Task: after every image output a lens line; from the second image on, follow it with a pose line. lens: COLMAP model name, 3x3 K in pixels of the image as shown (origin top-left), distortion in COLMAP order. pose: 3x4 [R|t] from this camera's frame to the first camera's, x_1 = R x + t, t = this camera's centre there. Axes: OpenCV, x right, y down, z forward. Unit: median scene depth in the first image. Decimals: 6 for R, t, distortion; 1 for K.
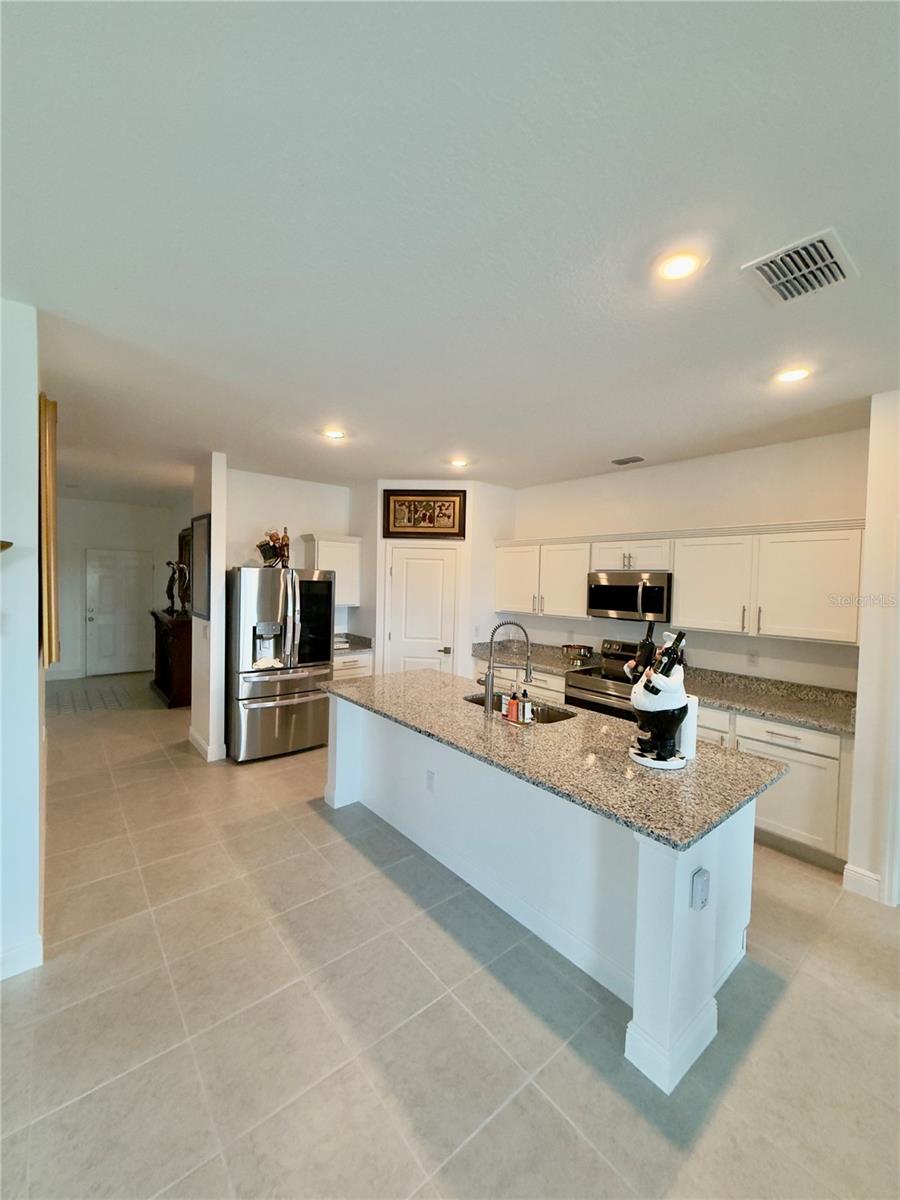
lens RADIAL K [[482.0, 0, 455.5], [0, 482.0, 593.9], [0, 0, 1]] dist [-0.001637, 0.000773]
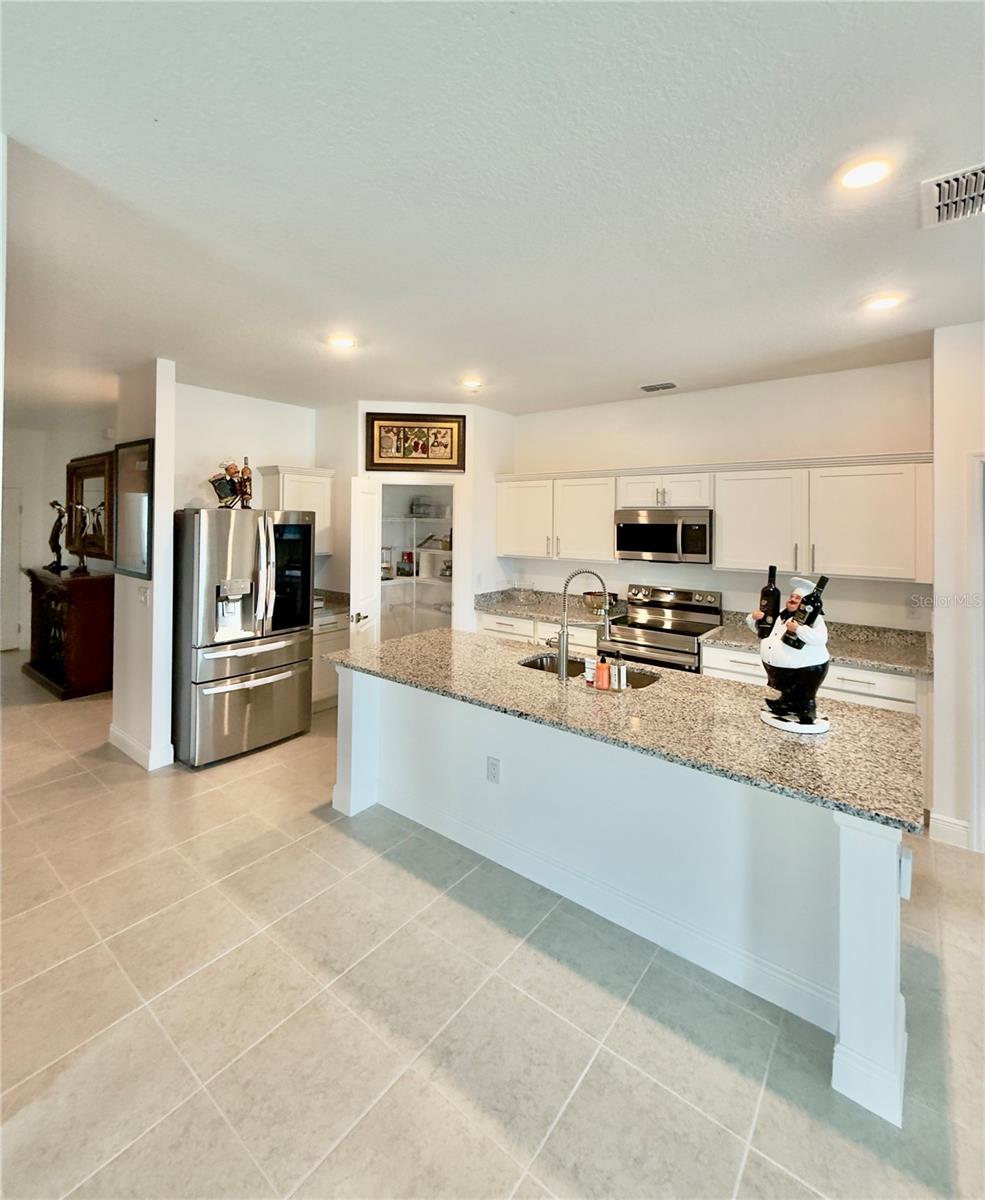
lens RADIAL K [[546.0, 0, 480.5], [0, 546.0, 513.7], [0, 0, 1]] dist [-0.001861, 0.000839]
pose [[0.980677, -0.013653, 0.195156, -0.185757], [0.020732, 0.999197, -0.034280, -0.008855], [-0.194531, 0.037663, 0.980173, 0.065962]]
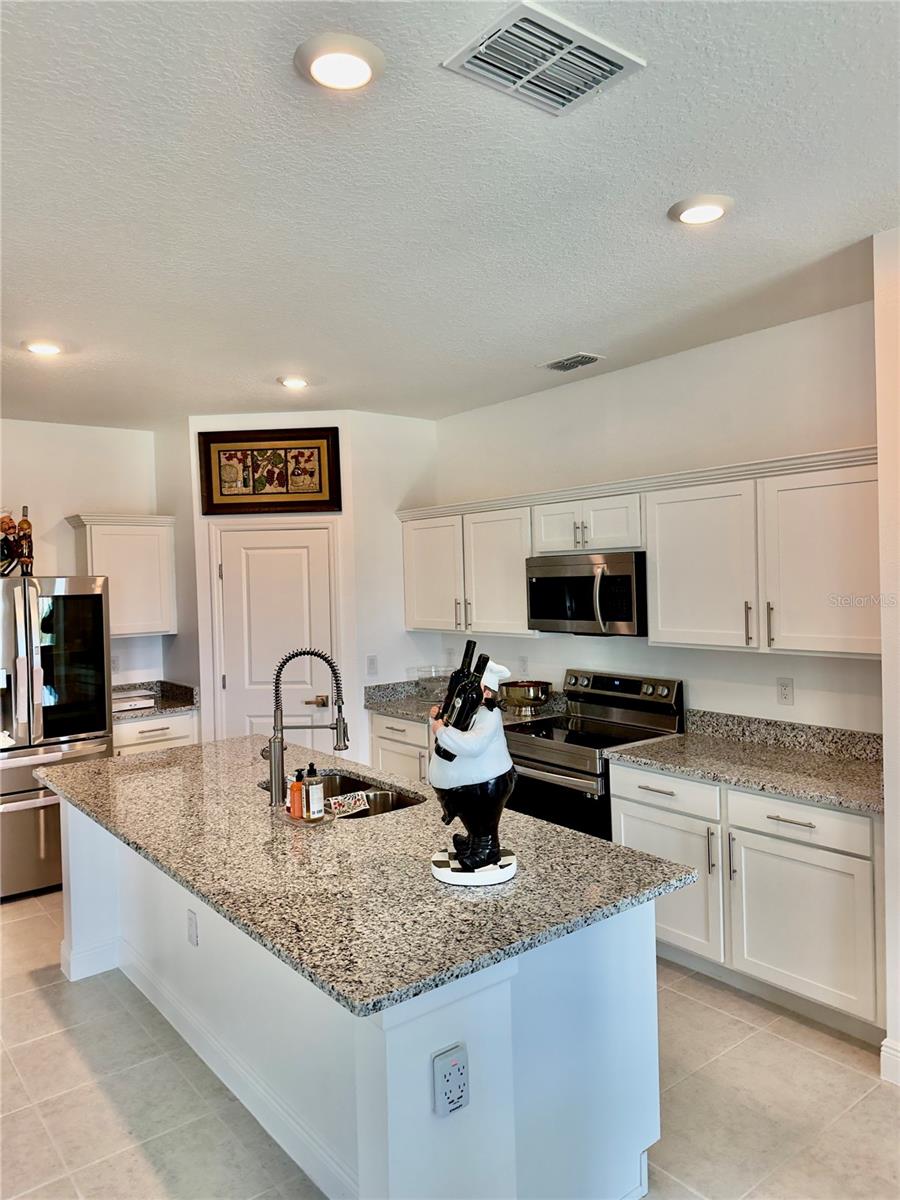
lens RADIAL K [[848.7, 0, 468.7], [0, 848.7, 593.9], [0, 0, 1]] dist [0.036068, -0.017370]
pose [[0.998314, -0.052822, -0.024063, 0.253058], [0.052723, 0.998598, -0.004732, 0.001585], [0.024279, 0.003455, 0.999699, -0.037263]]
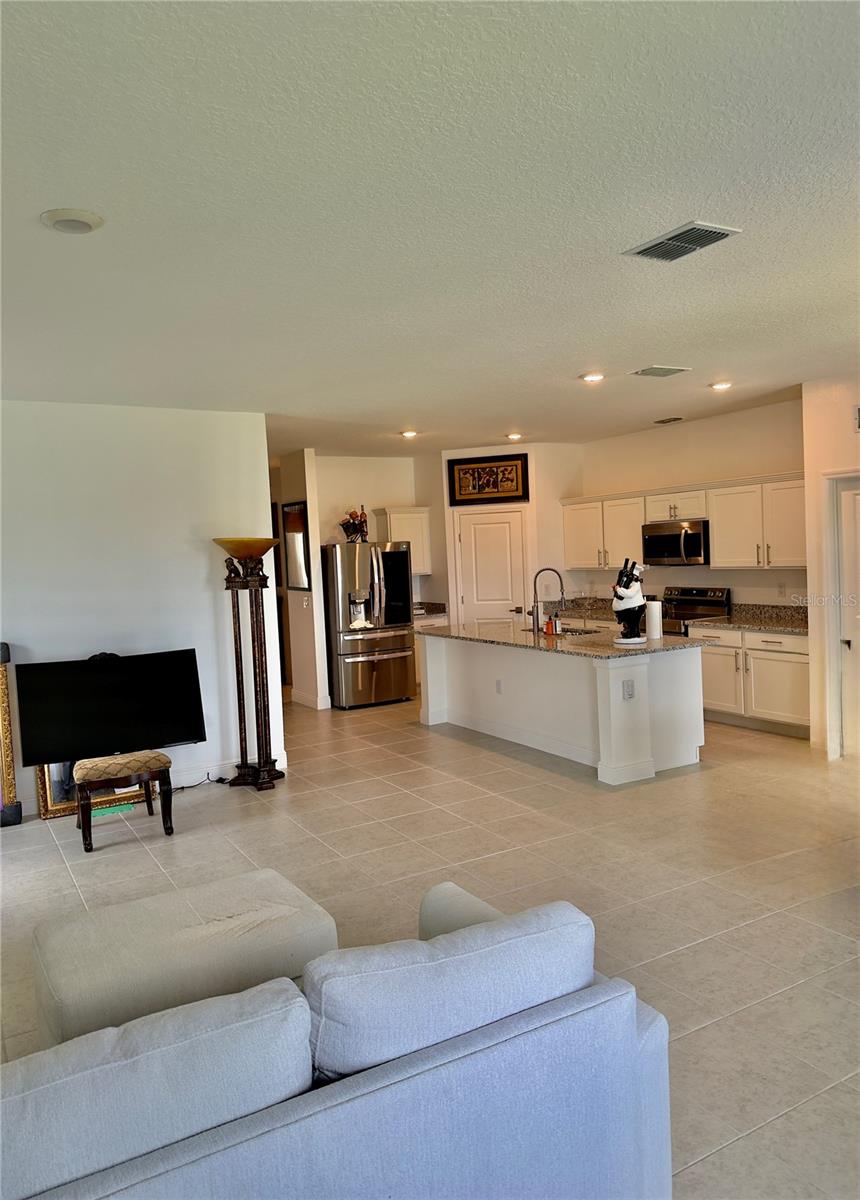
lens RADIAL K [[865.5, 0, 390.8], [0, 865.5, 595.3], [0, 0, 1]] dist [0.033229, -0.018214]
pose [[0.974938, -0.063313, -0.213278, 0.146656], [0.068749, 0.997469, 0.018163, 0.043042], [0.211588, -0.032370, 0.976823, -1.131410]]
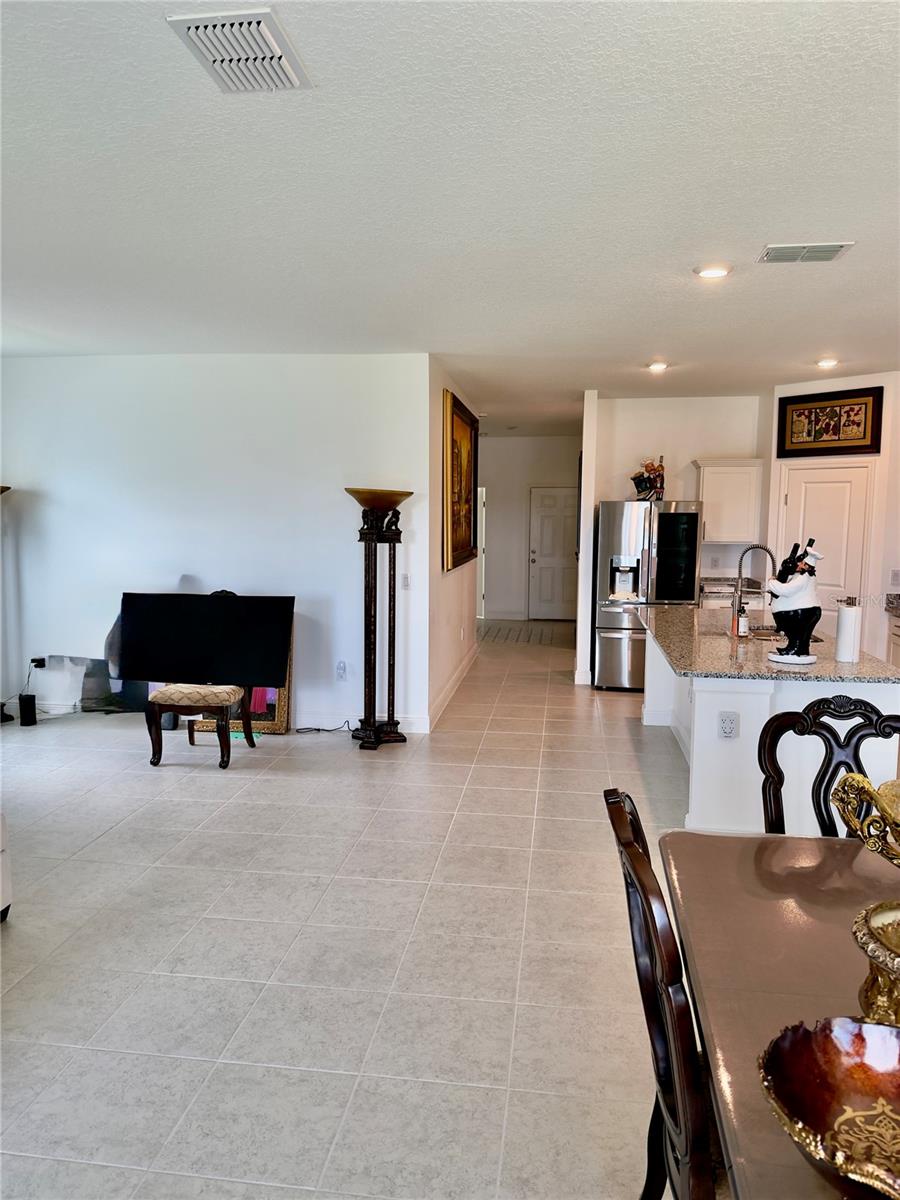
lens RADIAL K [[848.7, 0, 420.2], [0, 848.7, 611.4], [0, 0, 1]] dist [0.036068, -0.017370]
pose [[0.644449, 0.065256, -0.761858, 0.762068], [-0.010759, 0.997027, 0.076298, 0.048890], [0.764572, -0.040973, 0.643235, -0.524115]]
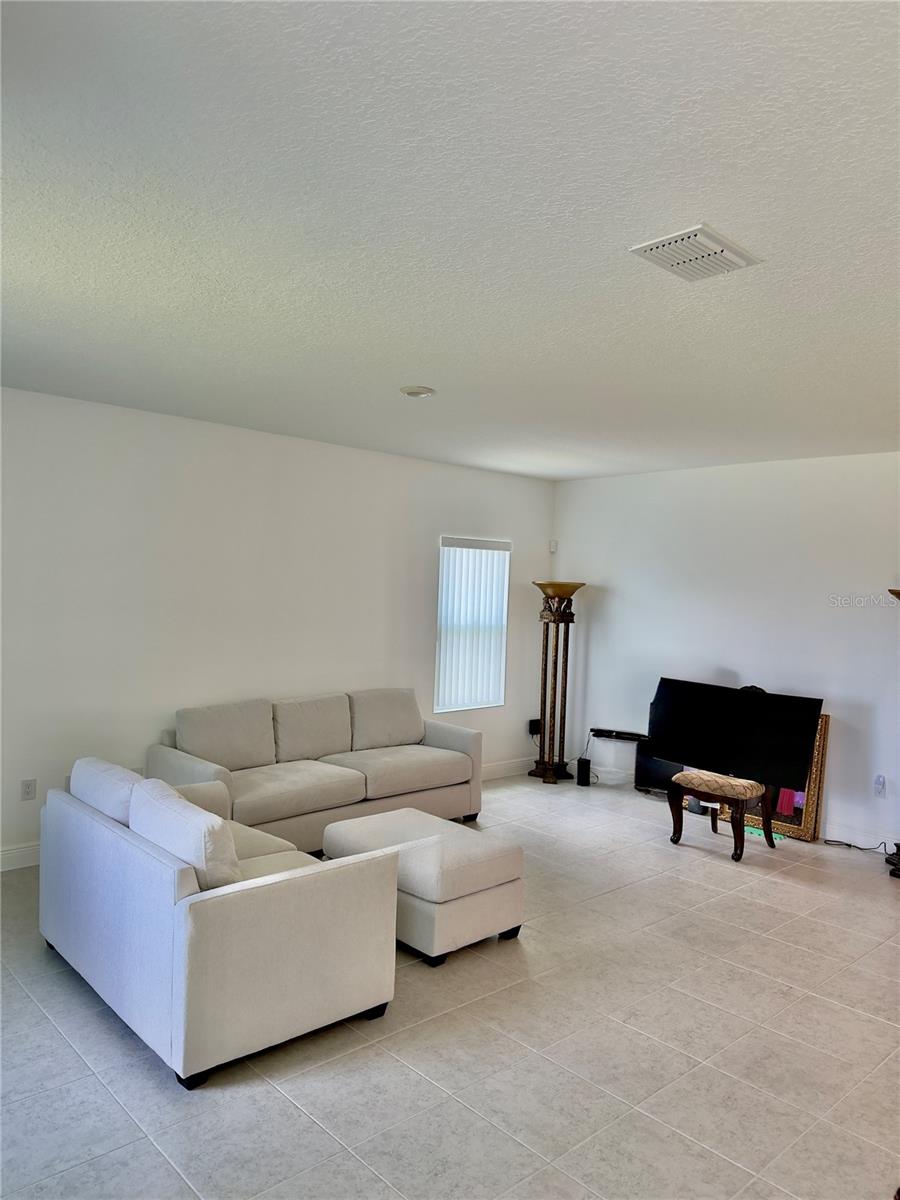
lens RADIAL K [[848.7, 0, 456.0], [0, 848.7, 601.0], [0, 0, 1]] dist [0.036068, -0.017370]
pose [[0.051059, -0.008015, -0.998663, 0.906669], [-0.079421, 0.996768, -0.012061, 0.039007], [0.995533, 0.079931, 0.050257, -0.452688]]
